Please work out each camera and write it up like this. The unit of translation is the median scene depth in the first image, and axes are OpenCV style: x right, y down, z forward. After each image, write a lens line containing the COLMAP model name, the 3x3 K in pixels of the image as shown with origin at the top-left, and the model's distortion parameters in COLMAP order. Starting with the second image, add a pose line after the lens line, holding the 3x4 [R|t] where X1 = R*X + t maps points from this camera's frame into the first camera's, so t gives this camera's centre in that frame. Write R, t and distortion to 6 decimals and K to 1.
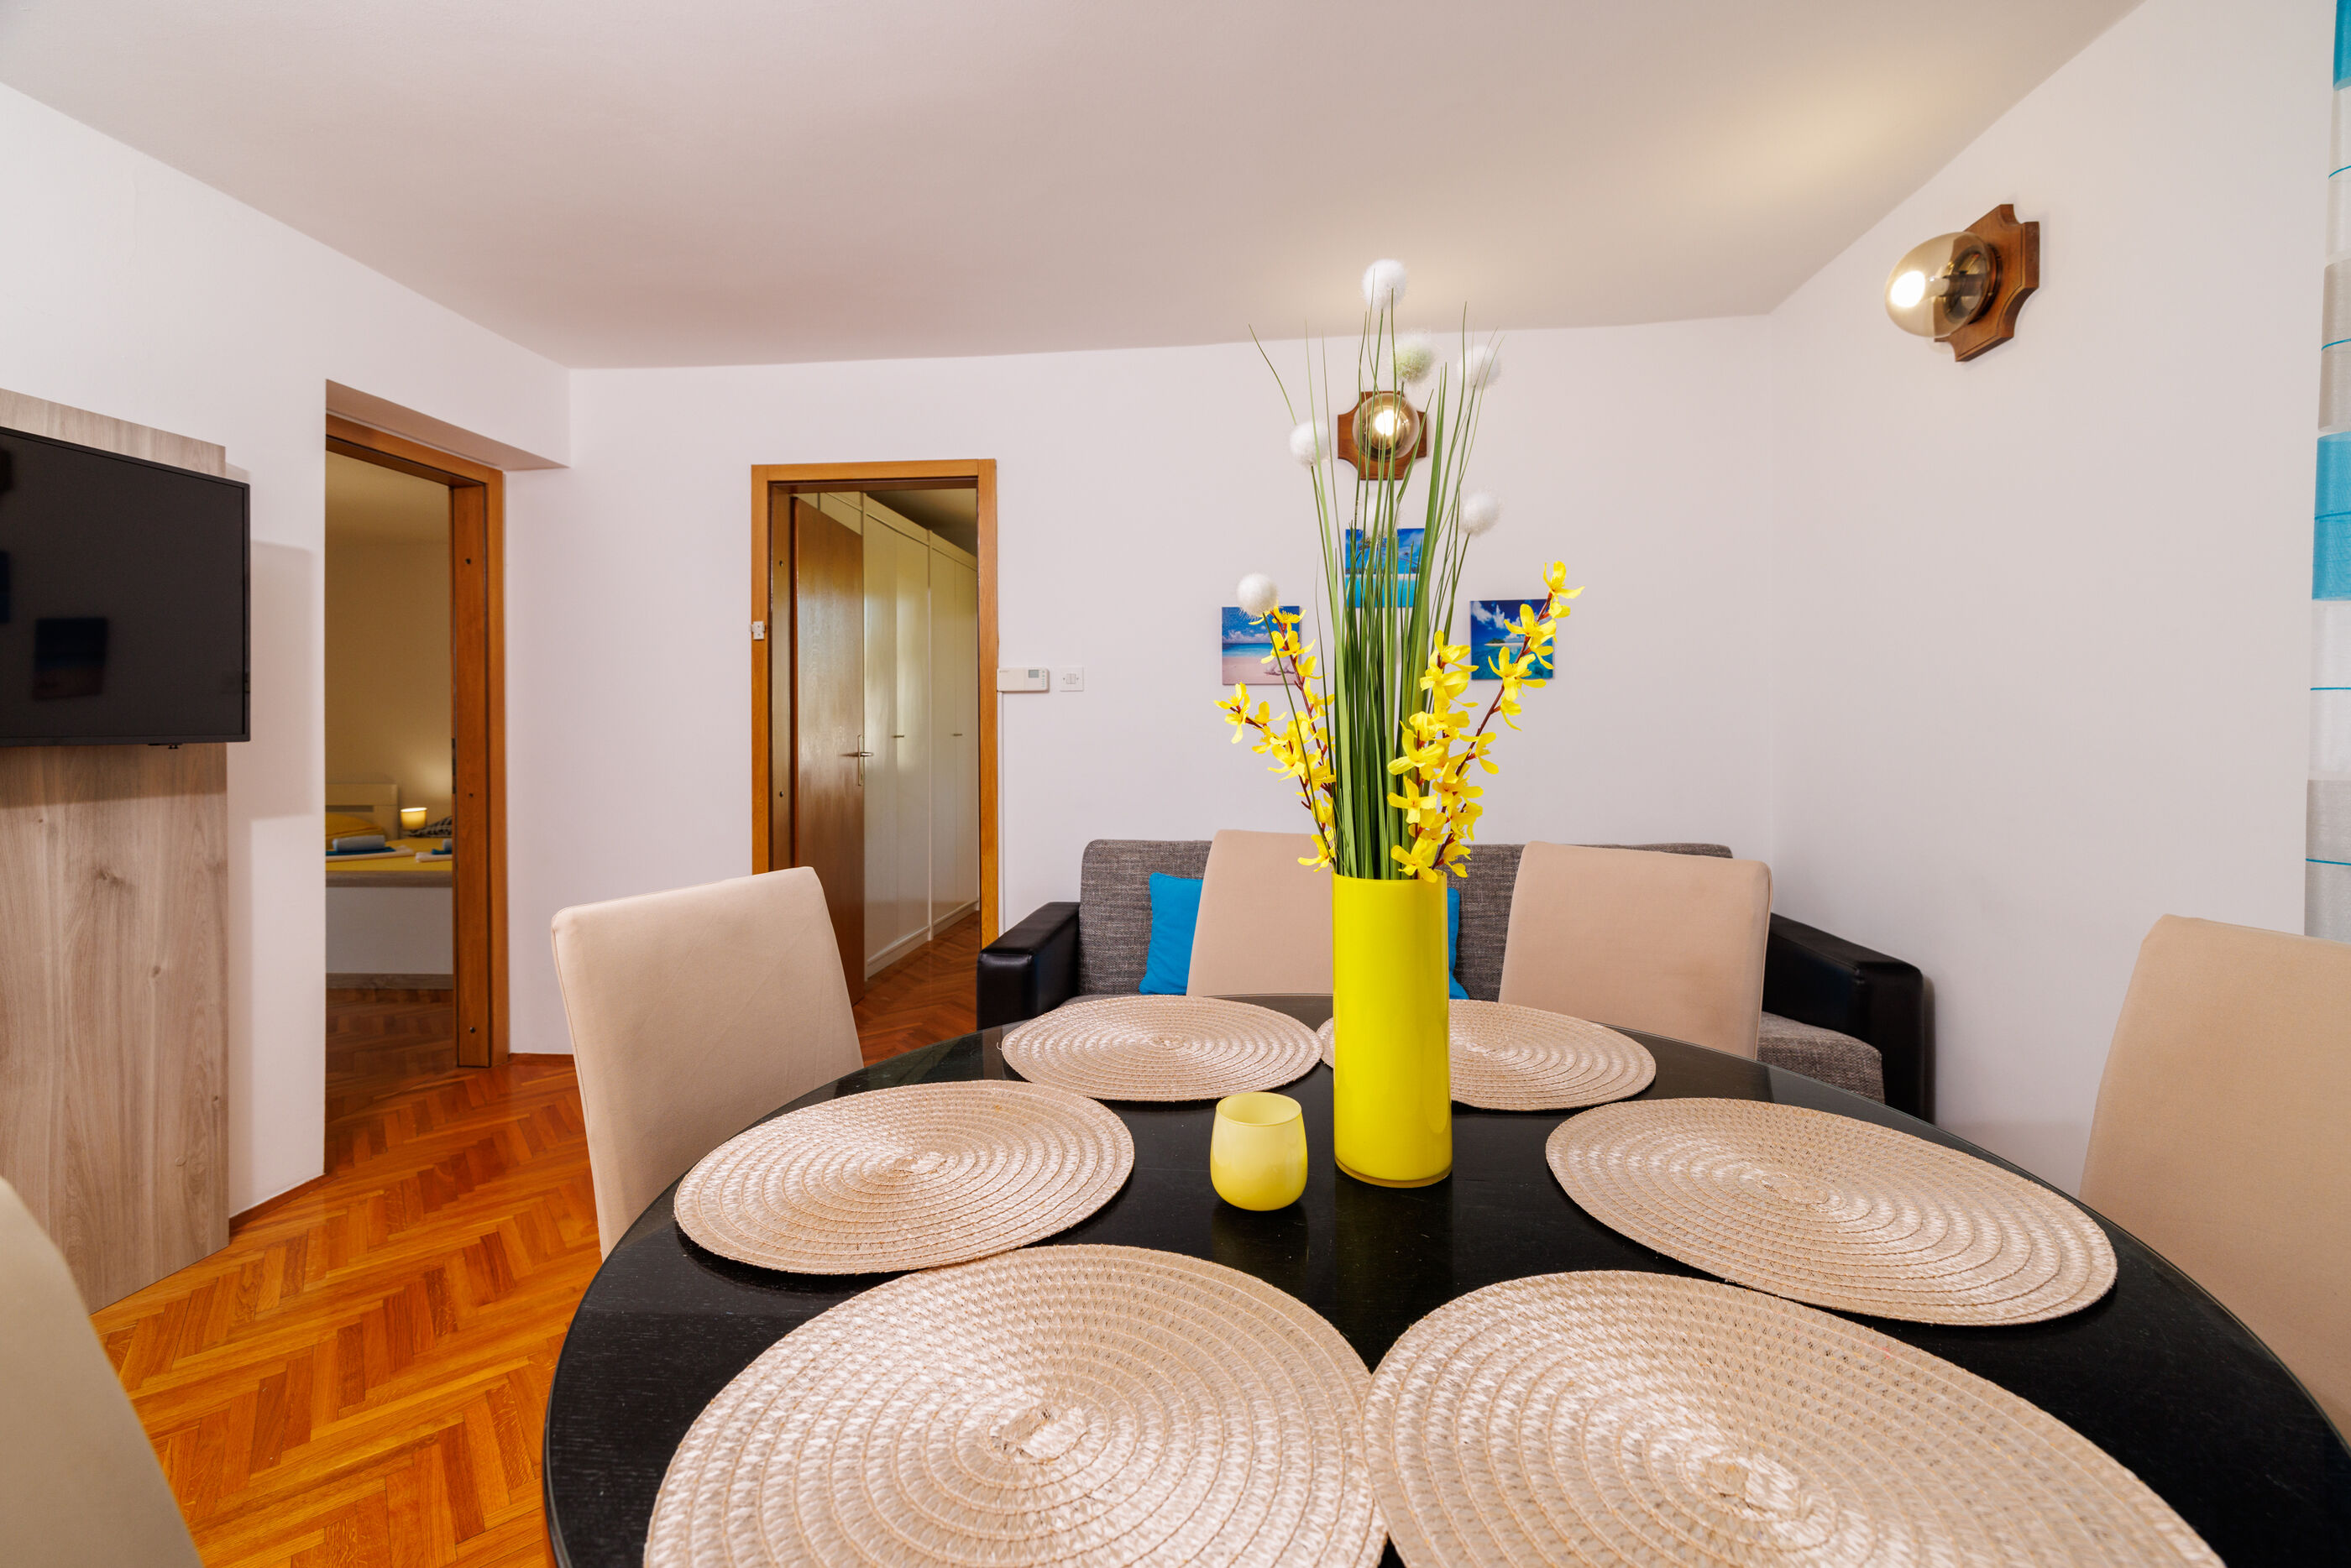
lens RADIAL K [[980.9, 0, 1194.4], [0, 980.9, 735.3], [0, 0, 1]] dist [-0.008600, 0.000097]
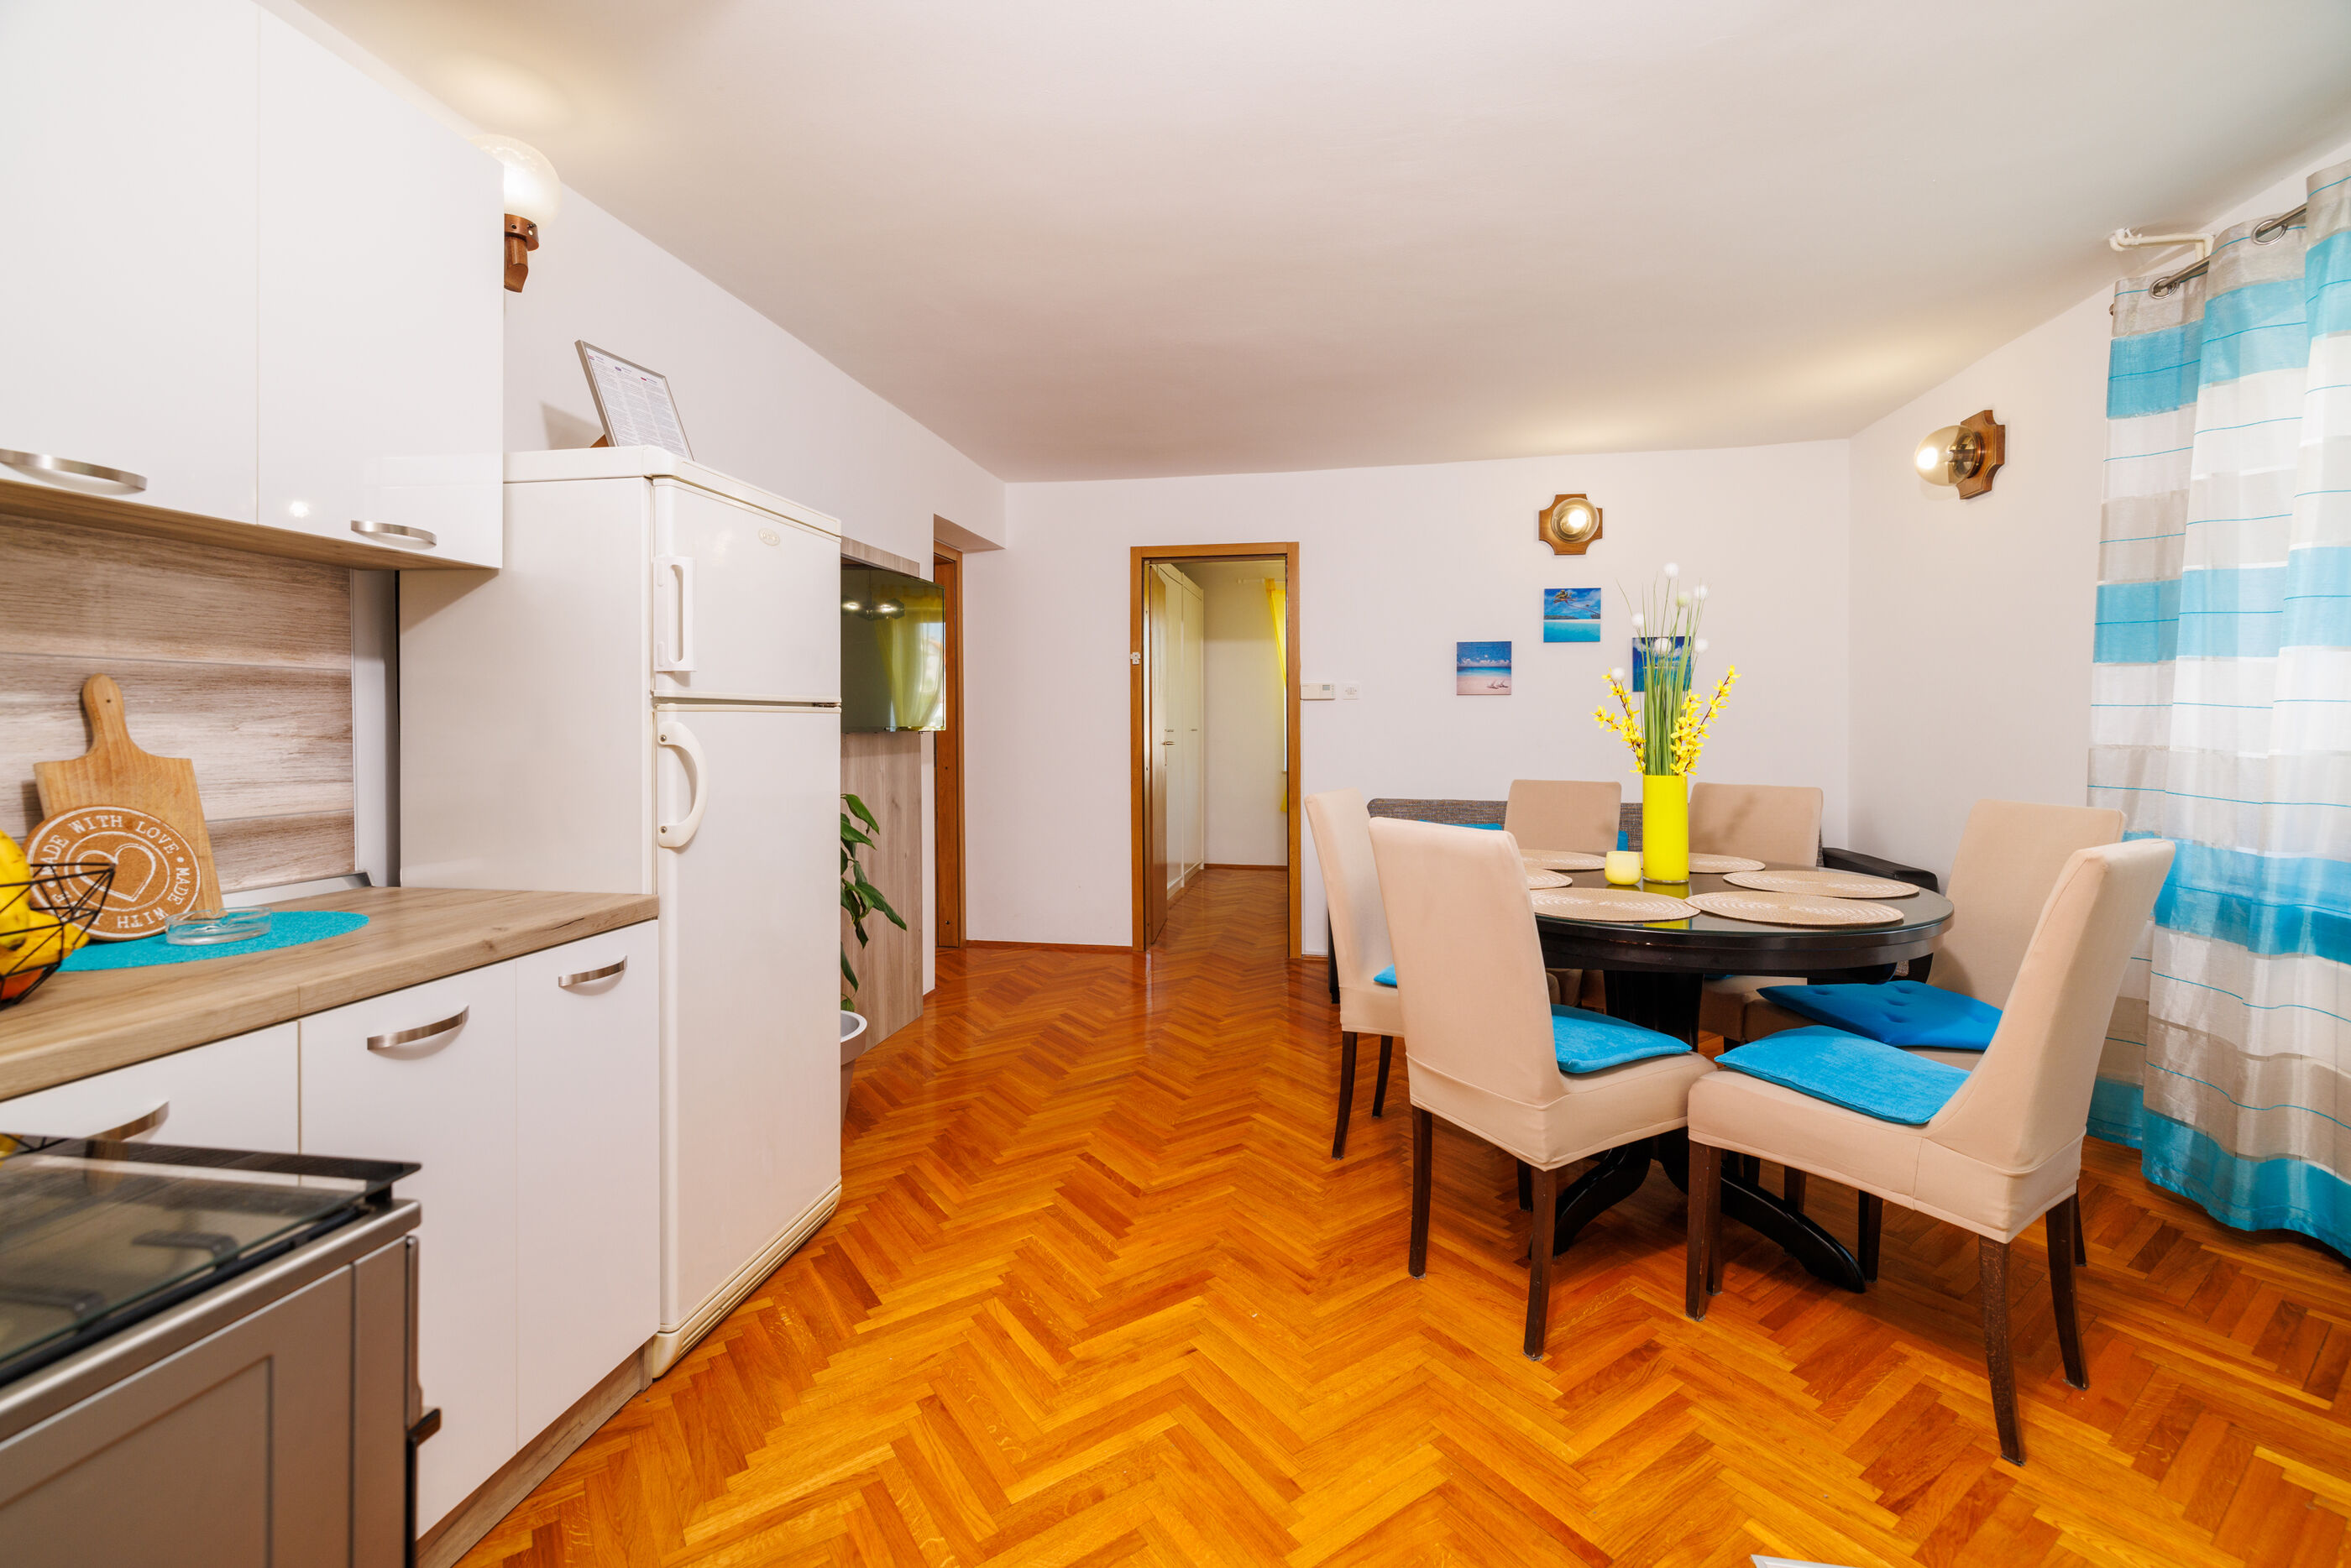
lens RADIAL K [[1011.2, 0, 1178.5], [0, 1011.2, 750.6], [0, 0, 1]] dist [-0.004441, -0.000523]
pose [[0.996616, 0.003285, -0.082133, -0.274655], [-0.001941, 0.999863, 0.016441, 0.008248], [0.082176, -0.016226, 0.996486, -0.572015]]
